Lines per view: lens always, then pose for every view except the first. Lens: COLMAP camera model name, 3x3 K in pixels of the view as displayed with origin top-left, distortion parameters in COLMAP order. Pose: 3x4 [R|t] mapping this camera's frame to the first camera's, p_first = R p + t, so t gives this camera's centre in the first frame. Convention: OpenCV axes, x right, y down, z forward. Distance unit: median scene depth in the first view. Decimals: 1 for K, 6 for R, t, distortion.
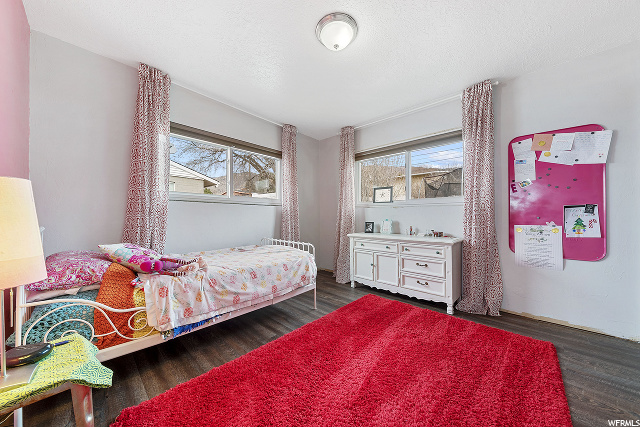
lens RADIAL K [[222.7, 0, 322.2], [0, 222.7, 217.9], [0, 0, 1]] dist [-0.002087, -0.000945]
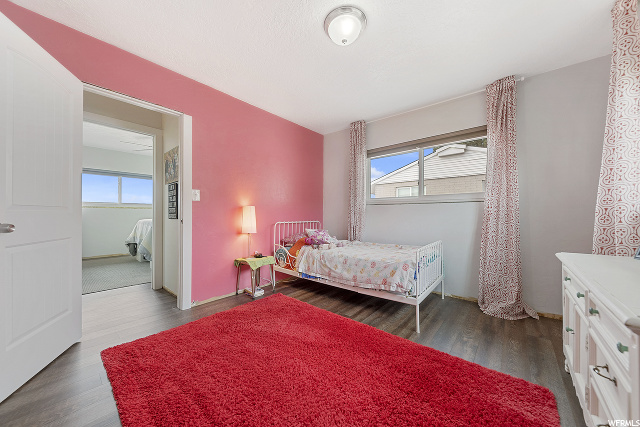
lens RADIAL K [[222.7, 0, 322.4], [0, 222.7, 216.4], [0, 0, 1]] dist [-0.002087, -0.000945]
pose [[0.008880, -0.007975, -0.999929, 1.099399], [0.007887, 0.999938, -0.007905, 0.002801], [0.999929, -0.007816, 0.008943, 0.949558]]
